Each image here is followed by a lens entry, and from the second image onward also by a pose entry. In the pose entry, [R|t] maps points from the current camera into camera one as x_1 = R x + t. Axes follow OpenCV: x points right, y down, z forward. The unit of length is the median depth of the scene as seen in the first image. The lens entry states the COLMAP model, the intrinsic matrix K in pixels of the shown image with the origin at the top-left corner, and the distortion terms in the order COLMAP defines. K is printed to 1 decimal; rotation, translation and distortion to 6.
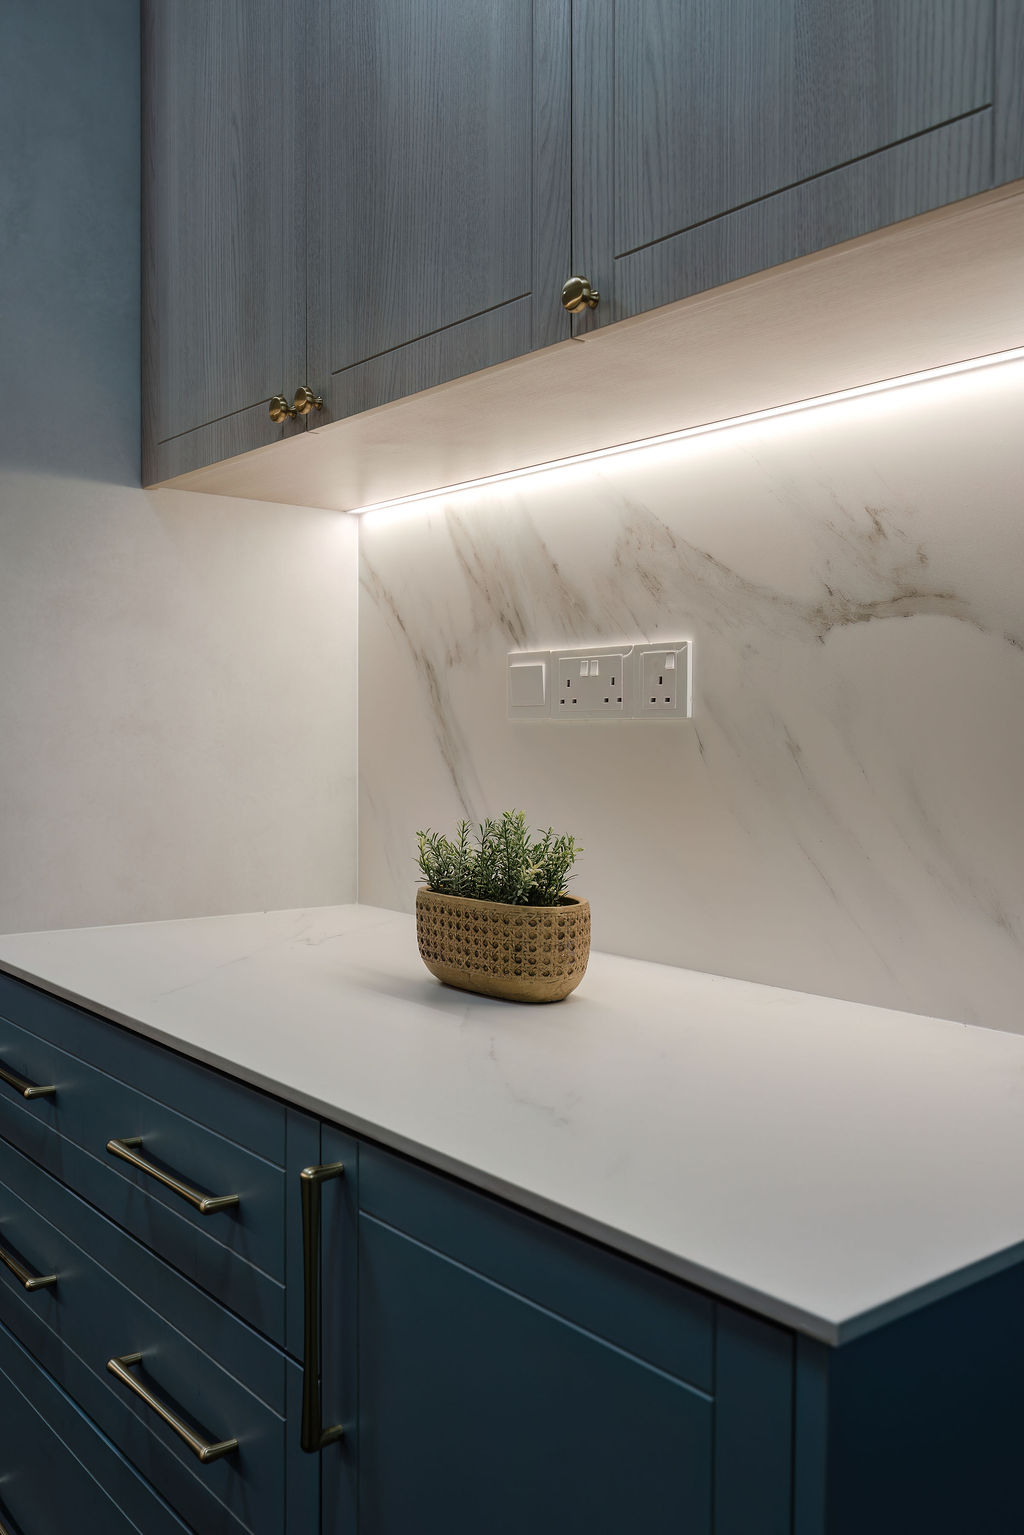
lens RADIAL K [[1318.7, 0, 508.1], [0, 1318.7, 758.6], [0, 0, 1]] dist [-0.000554, 0.017542]
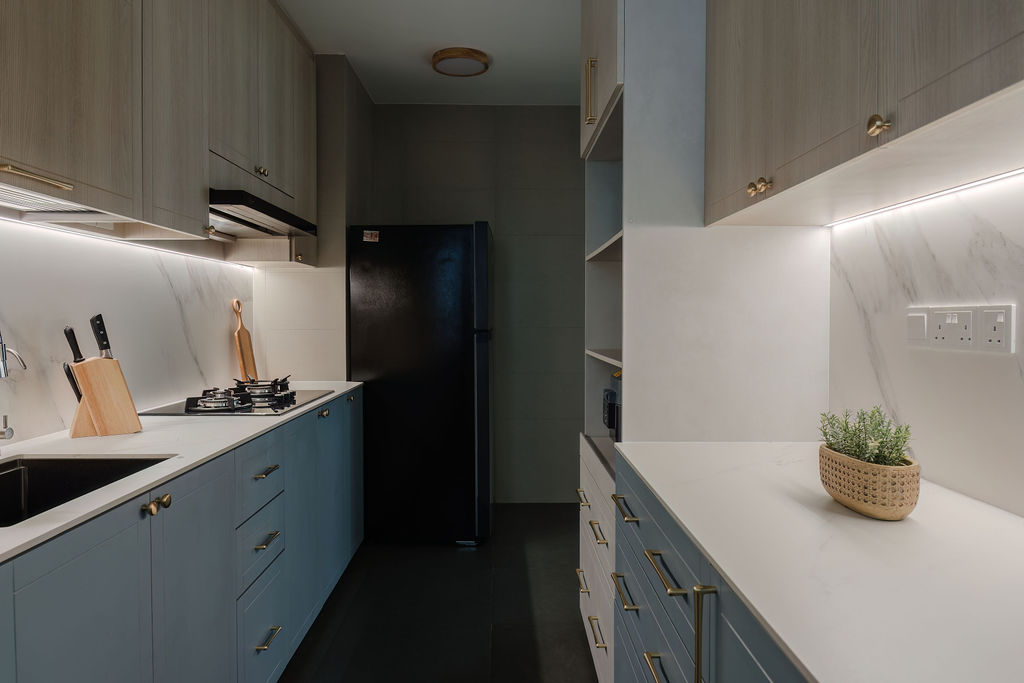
lens RADIAL K [[690.9, 0, 512.3], [0, 690.9, 333.5], [0, 0, 1]] dist [-0.000801, 0.000559]
pose [[0.787838, 0.008451, -0.615825, 0.159814], [-0.008272, 0.999961, 0.003140, -0.048082], [0.615827, 0.002620, 0.787877, -0.016301]]
